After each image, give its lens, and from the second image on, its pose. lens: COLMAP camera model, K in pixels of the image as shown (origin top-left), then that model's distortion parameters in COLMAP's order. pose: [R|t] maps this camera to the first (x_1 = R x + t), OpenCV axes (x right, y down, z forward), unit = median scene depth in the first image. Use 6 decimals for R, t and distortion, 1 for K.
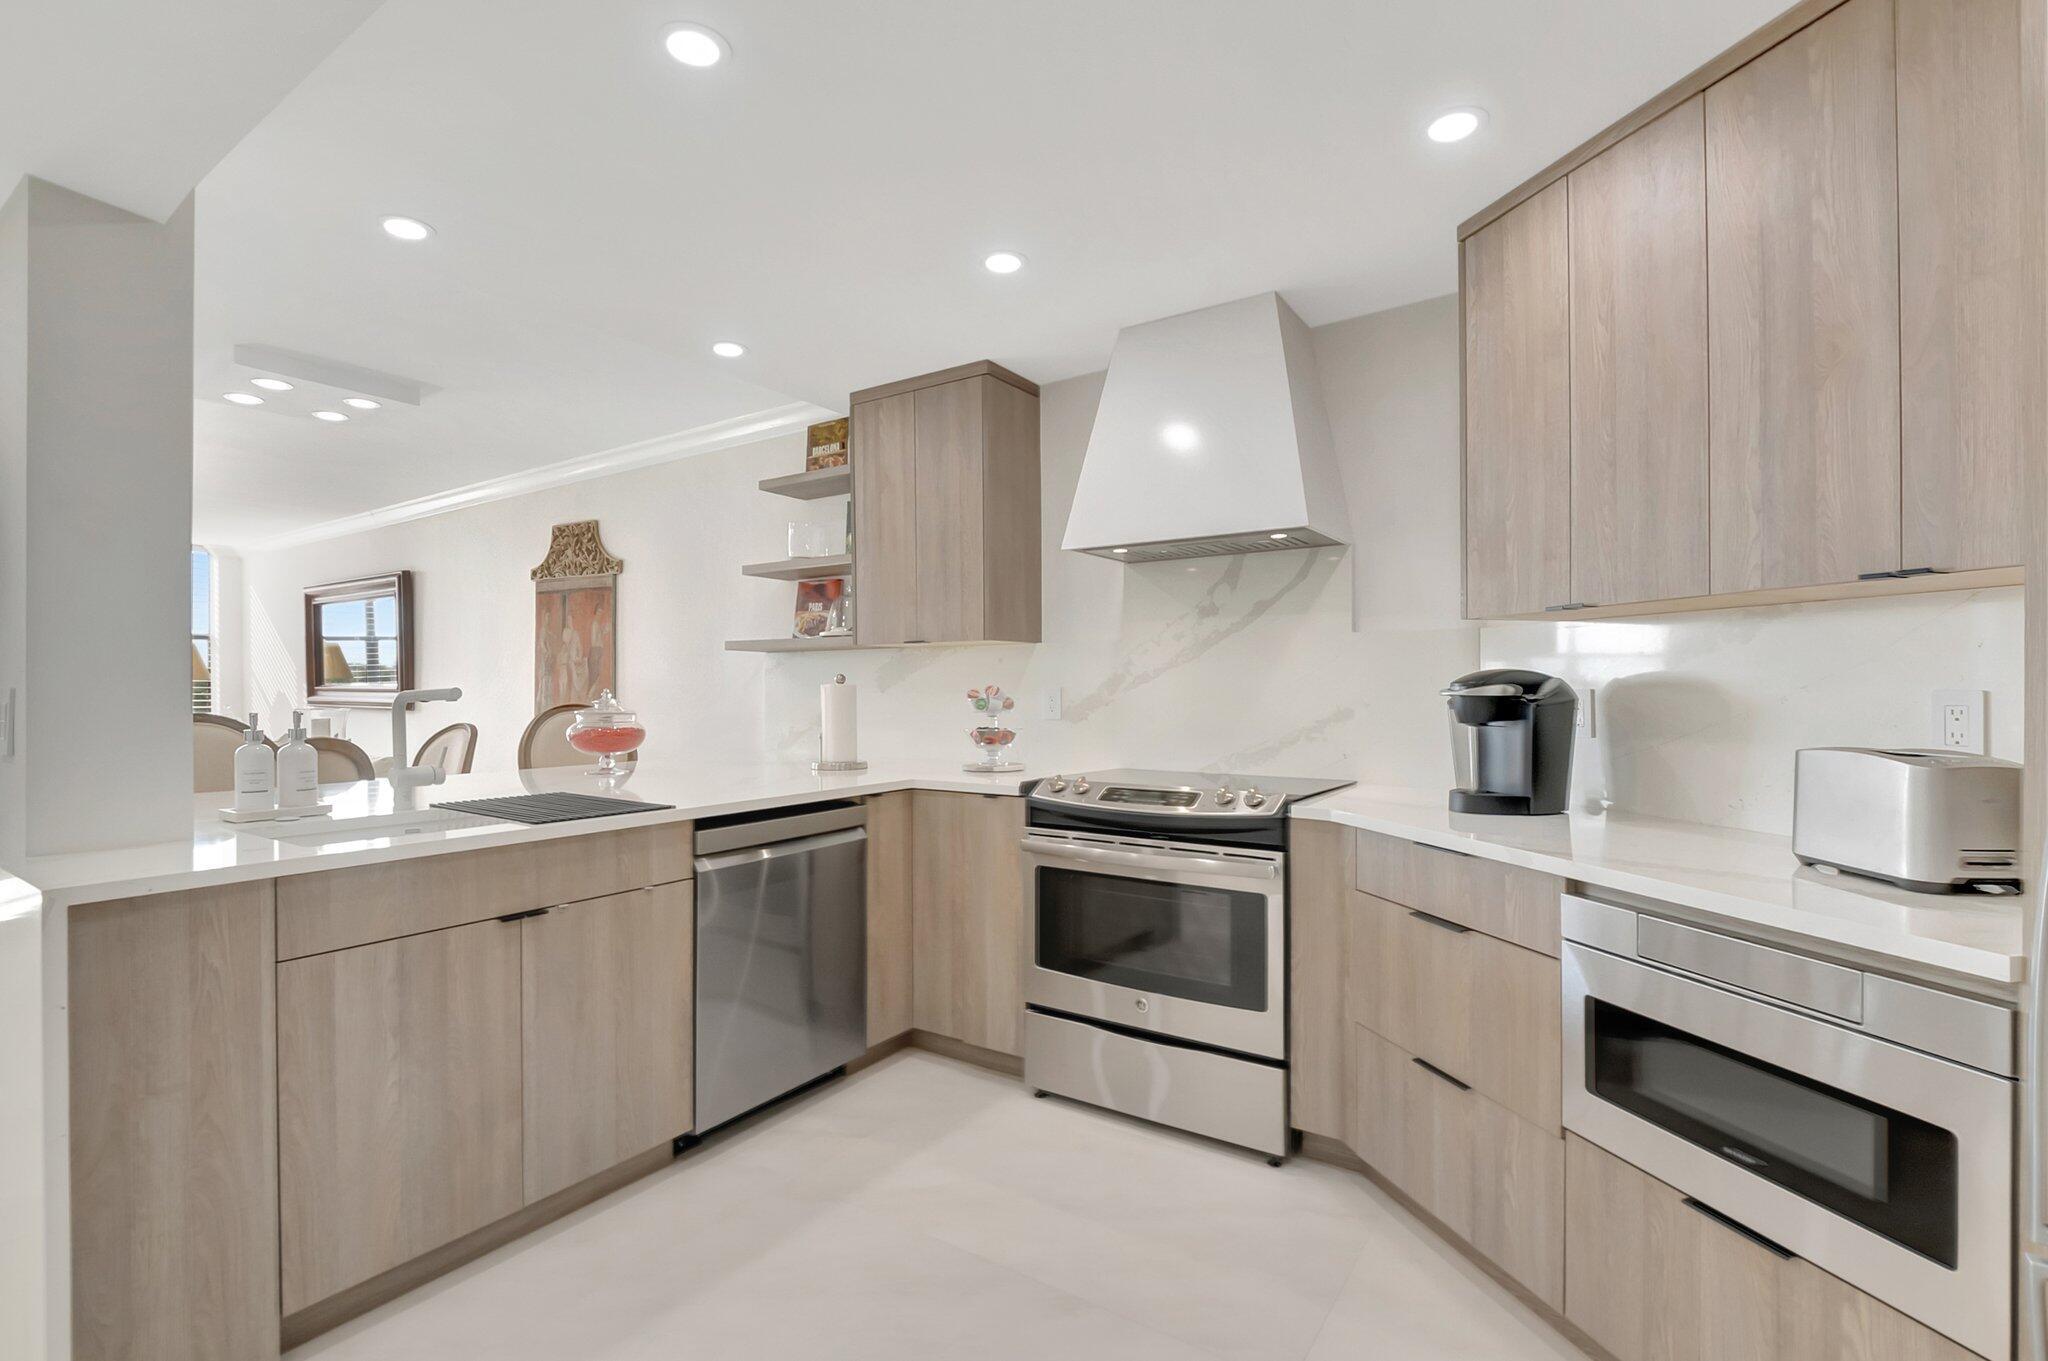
lens RADIAL K [[945.8, 0, 1033.4], [0, 945.8, 680.4], [0, 0, 1]] dist [-0.001745, -0.017979]
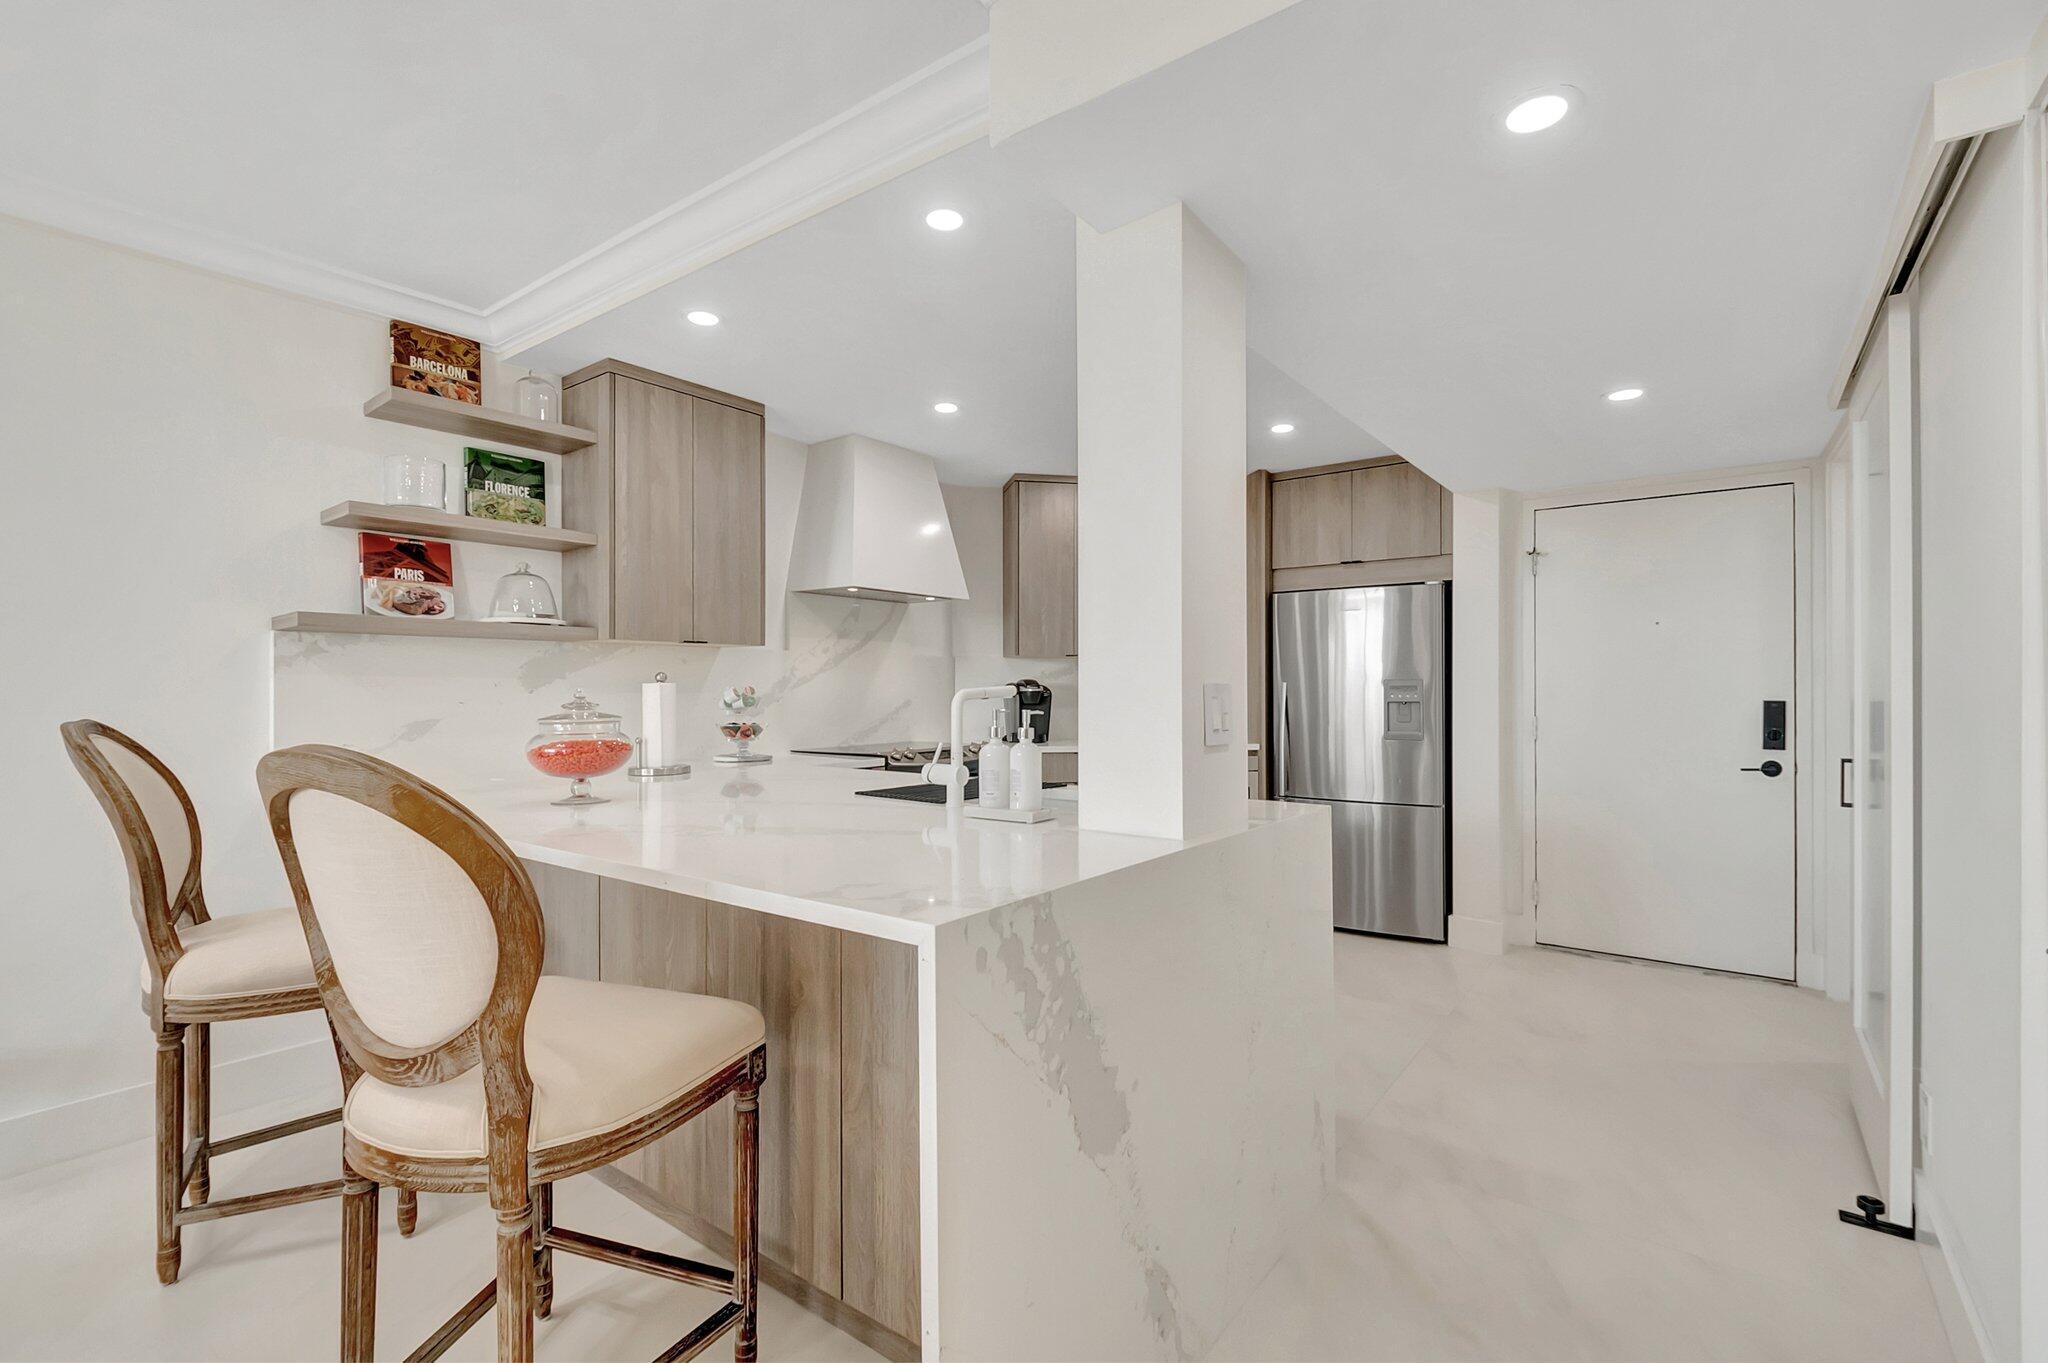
lens RADIAL K [[915.7, 0, 1010.4], [0, 915.7, 686.9], [0, 0, 1]] dist [0.001127, -0.000077]
pose [[0.073025, 0.002815, 0.997326, -1.264827], [-0.008625, 0.999960, -0.002191, 0.007775], [-0.997293, -0.008442, 0.073047, 0.688350]]
